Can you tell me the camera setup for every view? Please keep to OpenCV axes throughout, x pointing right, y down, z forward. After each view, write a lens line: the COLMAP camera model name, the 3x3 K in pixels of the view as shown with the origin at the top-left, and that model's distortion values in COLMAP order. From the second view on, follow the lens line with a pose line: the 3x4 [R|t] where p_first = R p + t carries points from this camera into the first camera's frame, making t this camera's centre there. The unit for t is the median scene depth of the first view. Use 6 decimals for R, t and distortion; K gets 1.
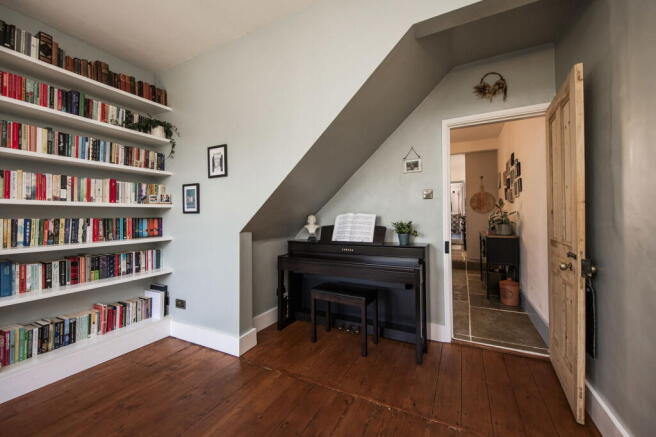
lens RADIAL K [[263.0, 0, 326.9], [0, 263.0, 214.2], [0, 0, 1]] dist [0.013291, 0.000013]
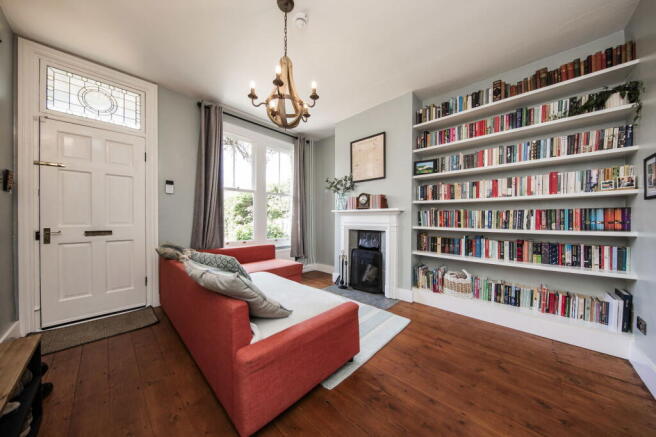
lens RADIAL K [[214.1, 0, 326.4], [0, 214.1, 217.7], [0, 0, 1]] dist [-0.007392, -0.000168]
pose [[-0.280864, 0.013704, -0.959650, 0.270667], [0.018408, 0.999791, 0.008890, 0.026901], [0.959571, -0.015168, -0.281058, 0.384117]]
